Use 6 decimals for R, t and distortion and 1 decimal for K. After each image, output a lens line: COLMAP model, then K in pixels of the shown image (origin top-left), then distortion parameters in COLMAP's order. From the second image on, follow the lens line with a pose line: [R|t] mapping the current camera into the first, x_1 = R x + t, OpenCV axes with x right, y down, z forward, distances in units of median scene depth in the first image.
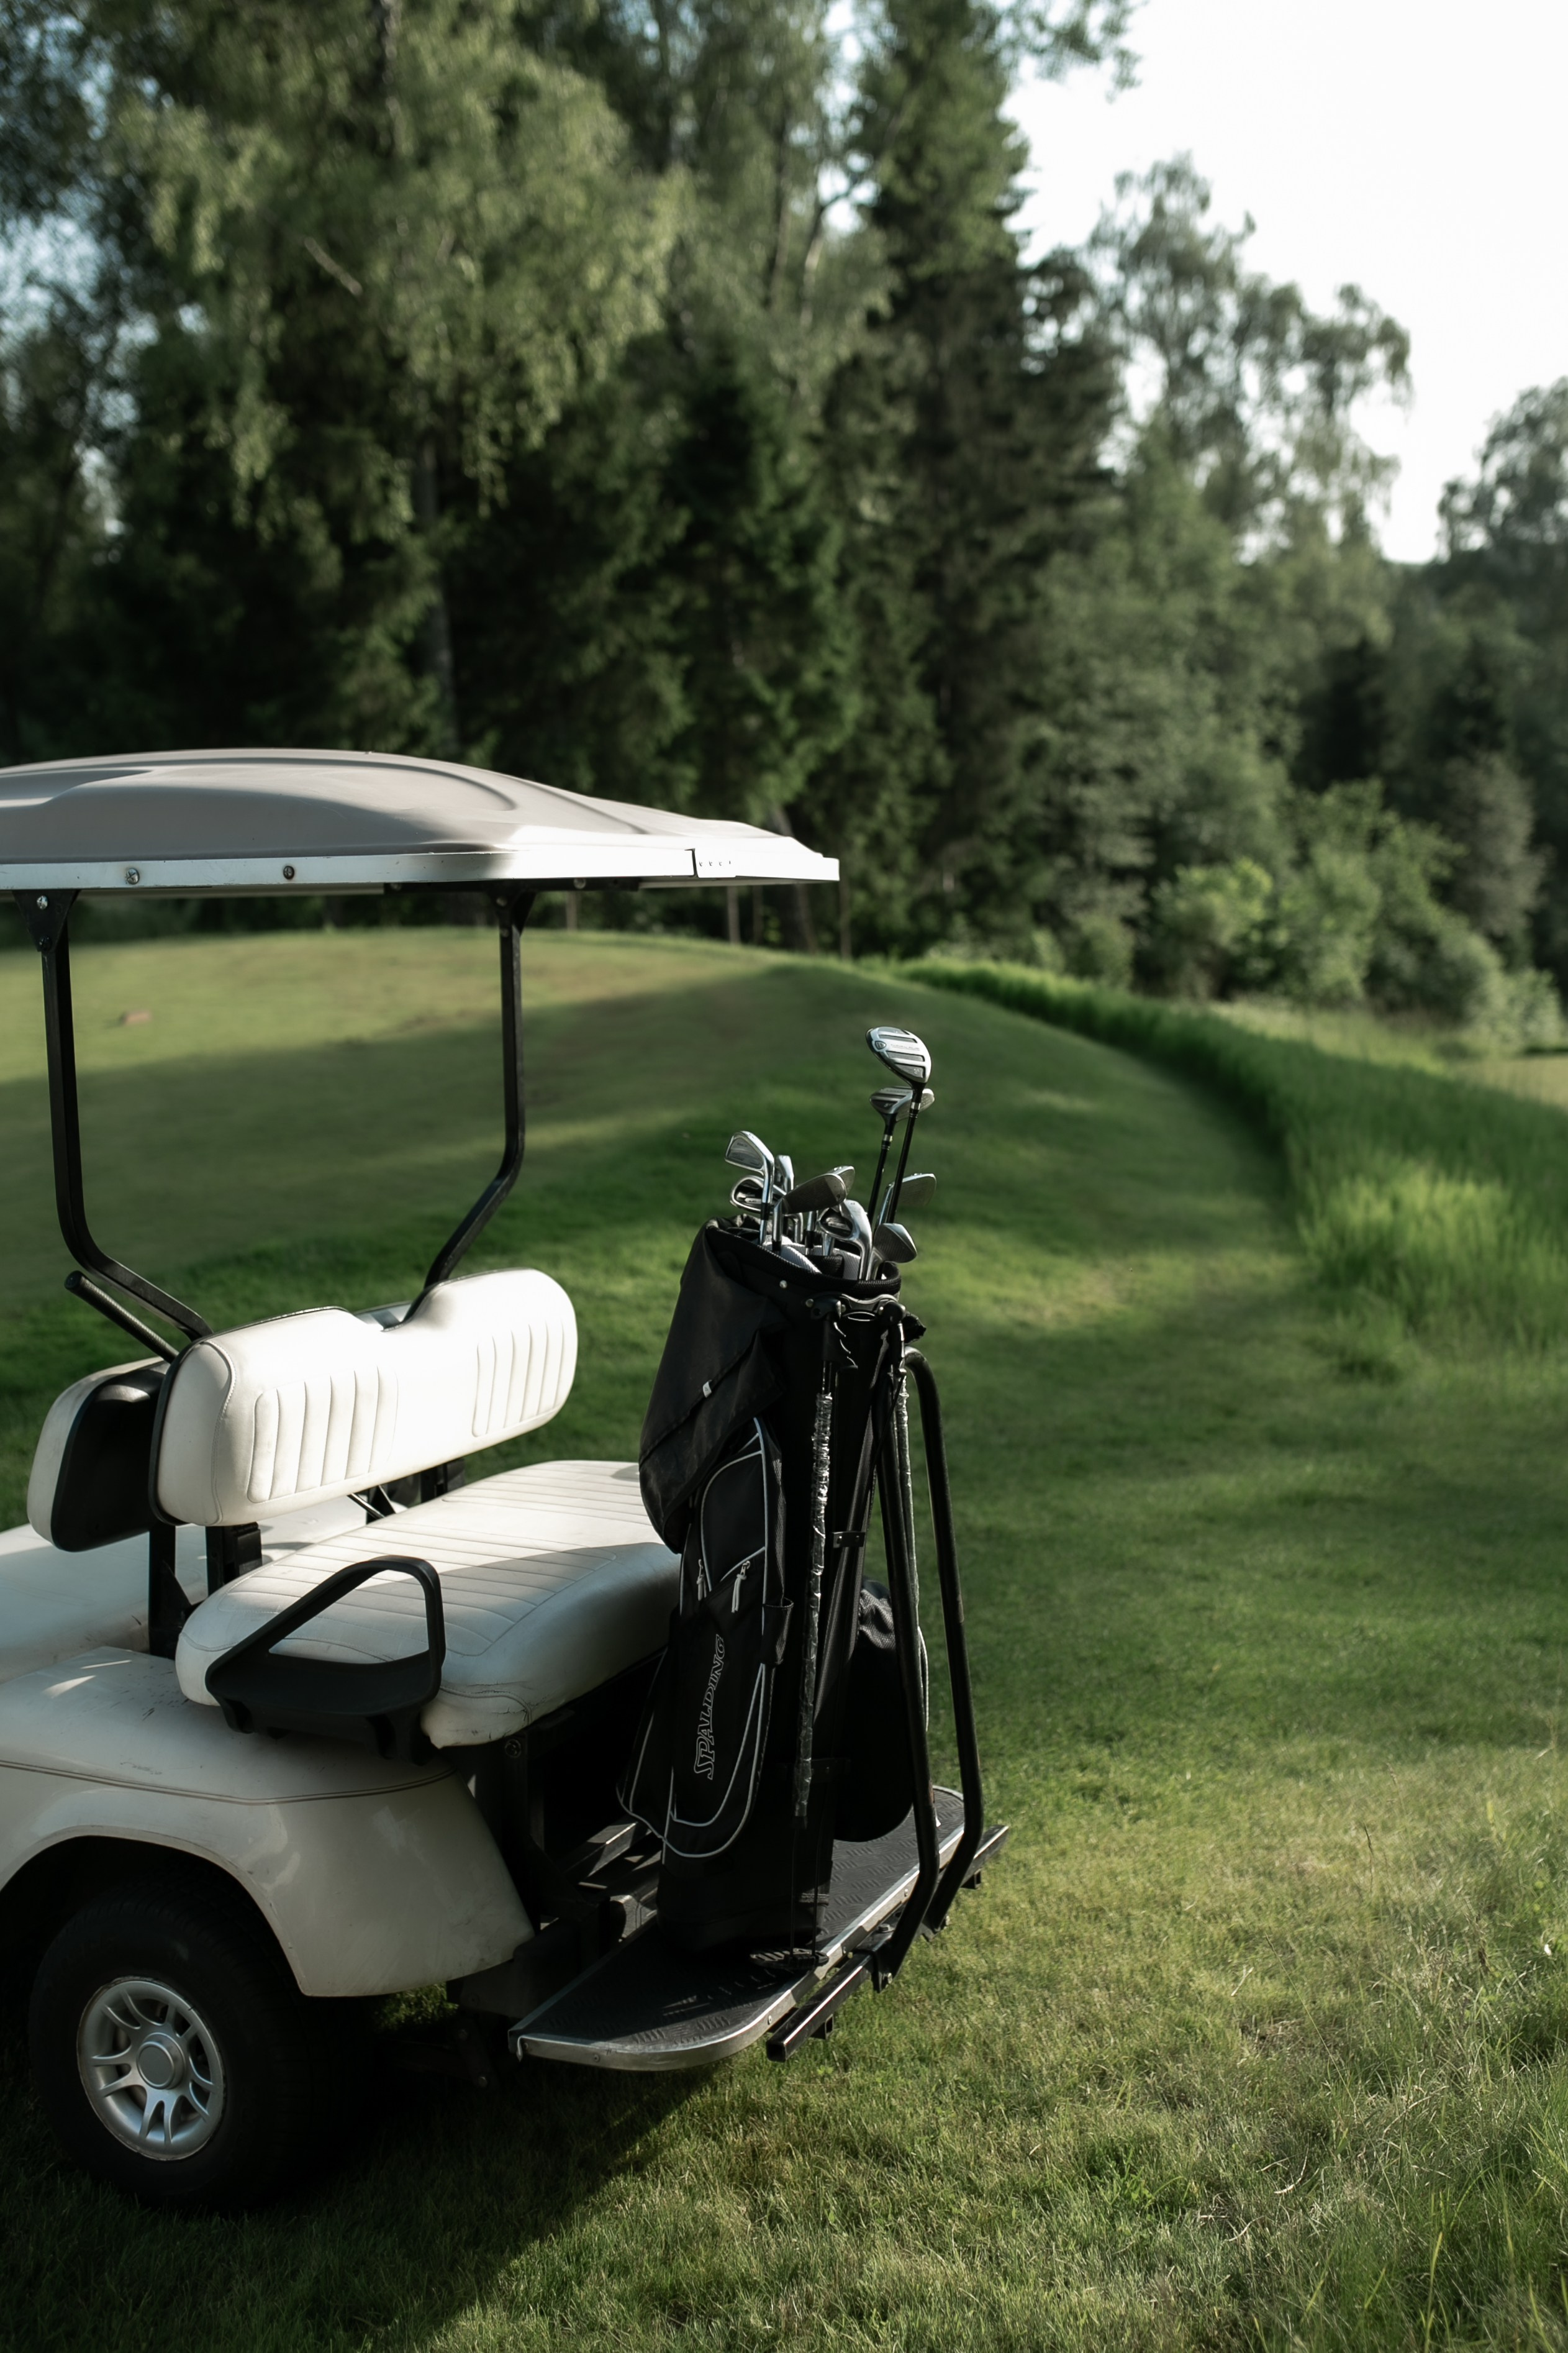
lens RADIAL K [[2251.6, 0, 767.6], [0, 2251.6, 1174.1], [0, 0, 1]] dist [-0.028035, 0.000000]
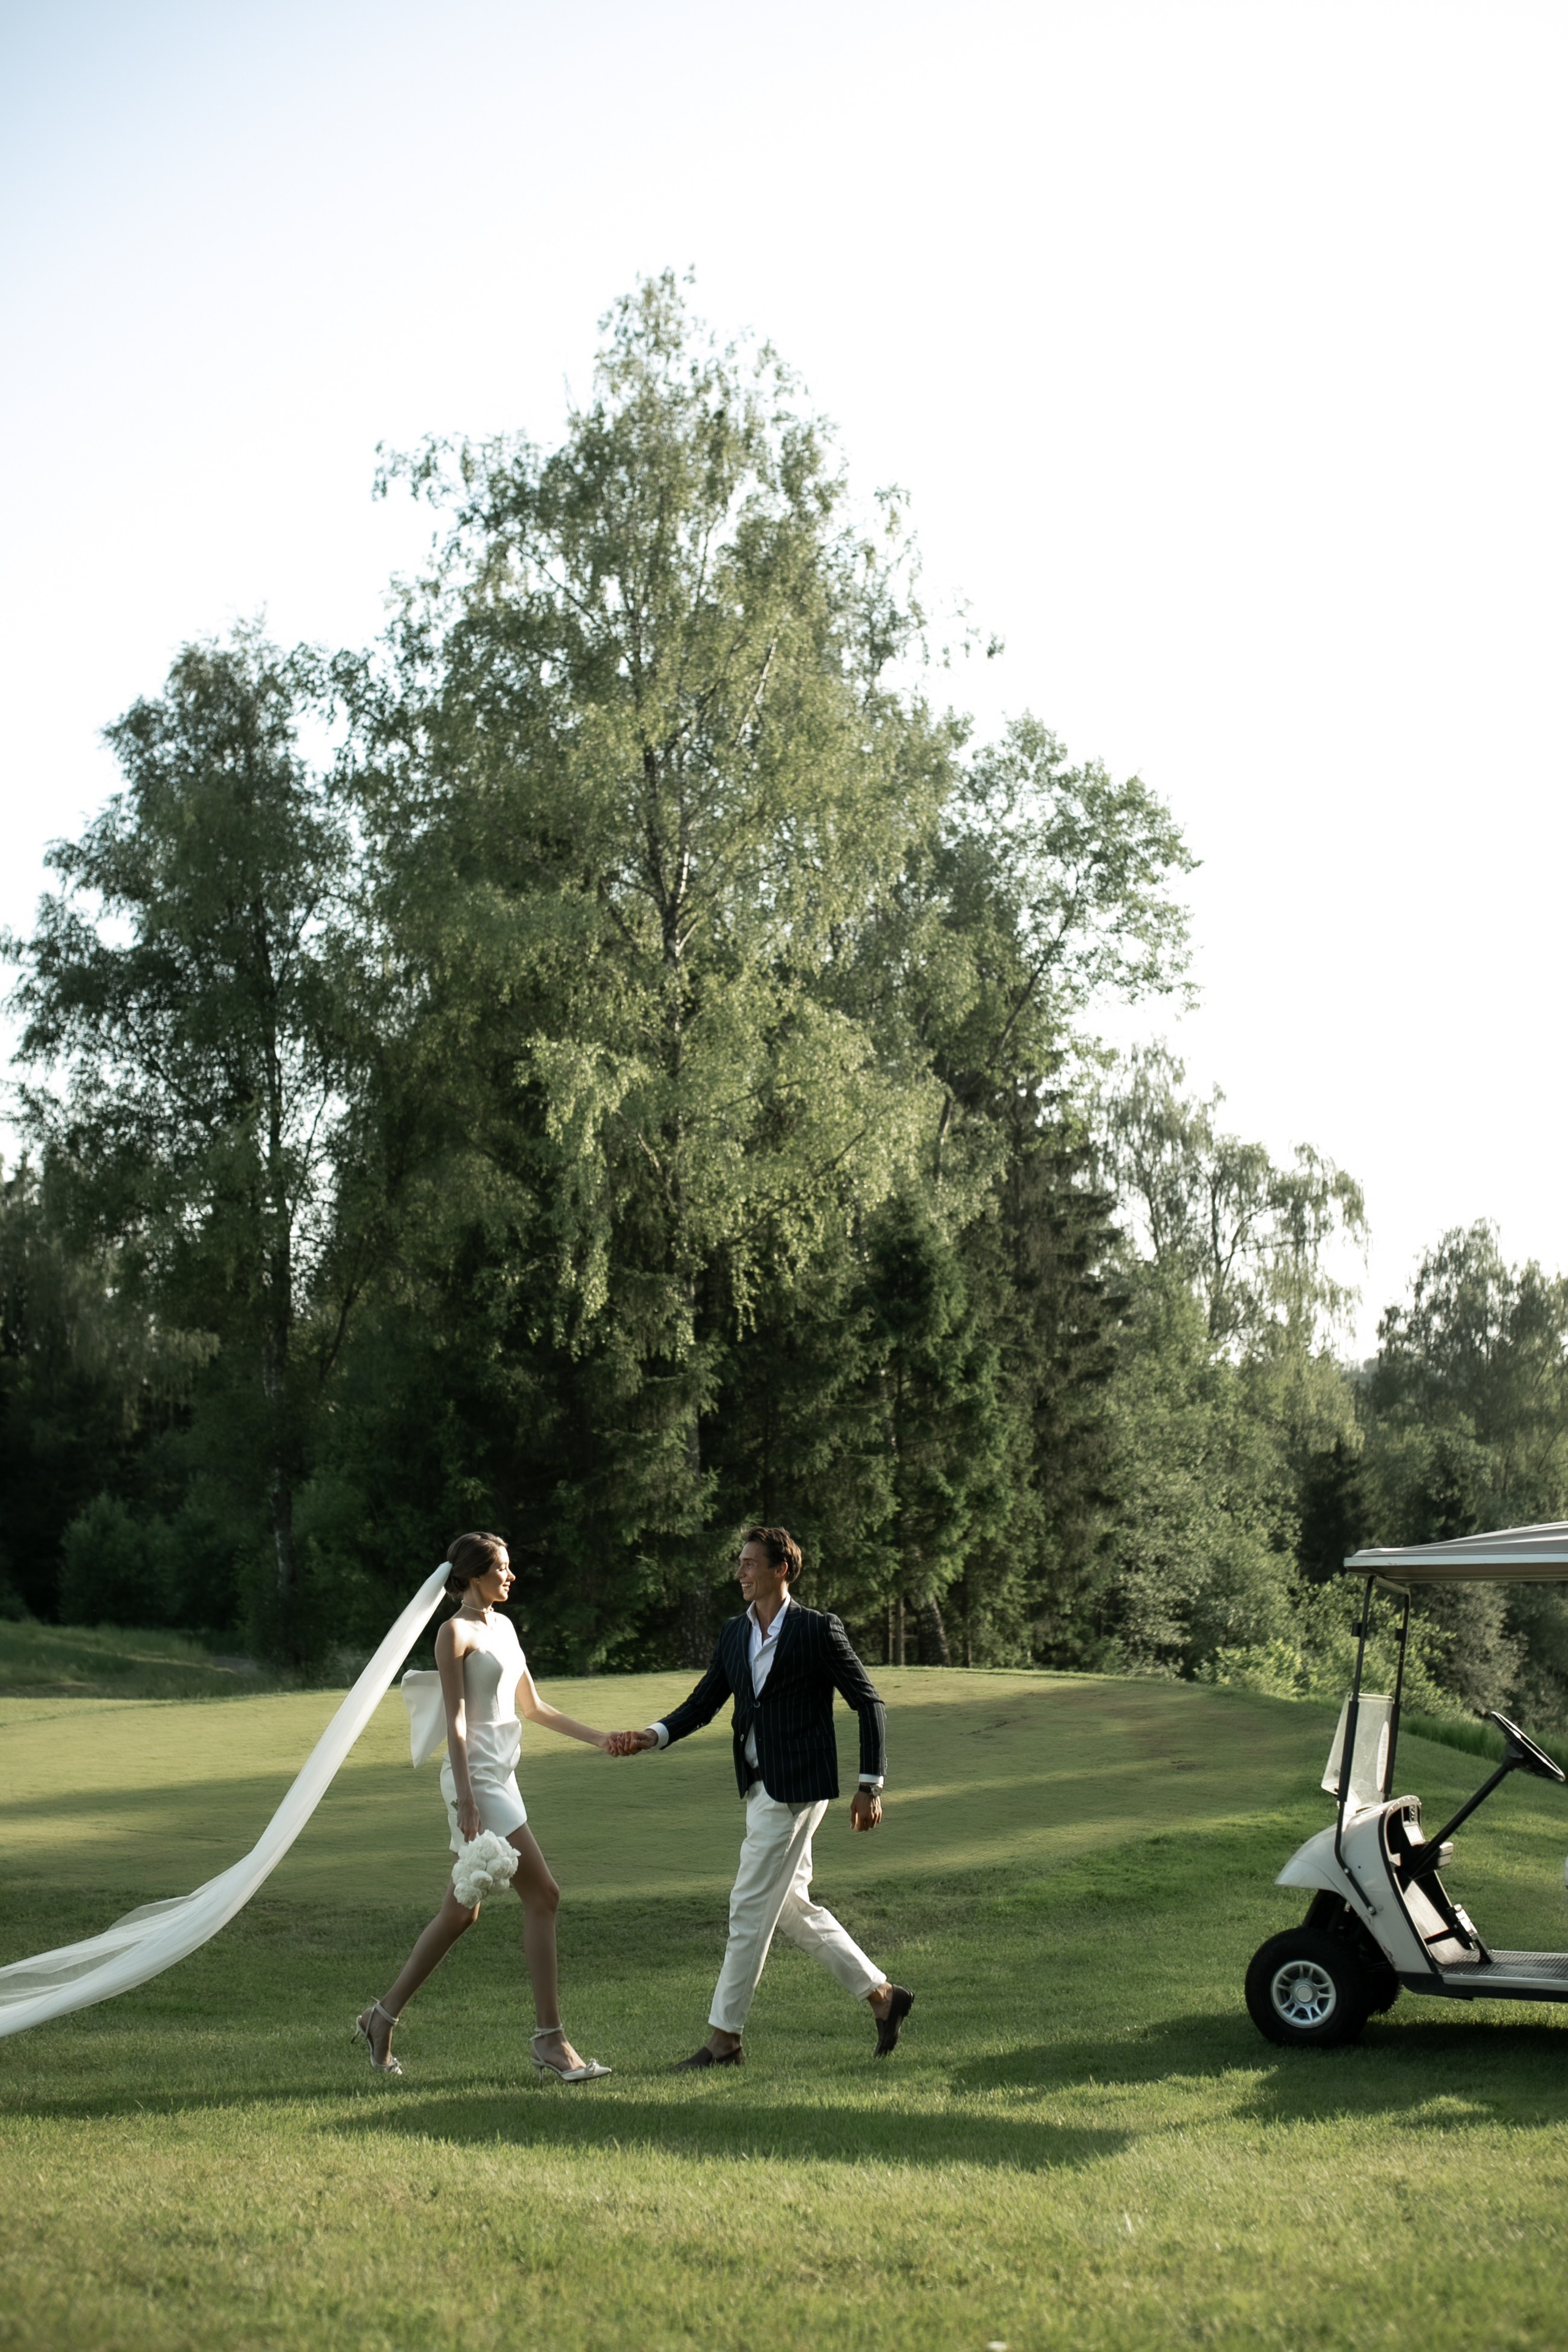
lens RADIAL K [[2251.0, 0, 766.5], [0, 2251.0, 1197.6], [0, 0, 1]] dist [-0.028035, 0.000000]
pose [[0.998803, 0.019767, 0.044741, -0.074533], [-0.003776, 0.943134, -0.332390, 0.018387], [-0.048767, 0.331823, 0.942080, -0.081022]]
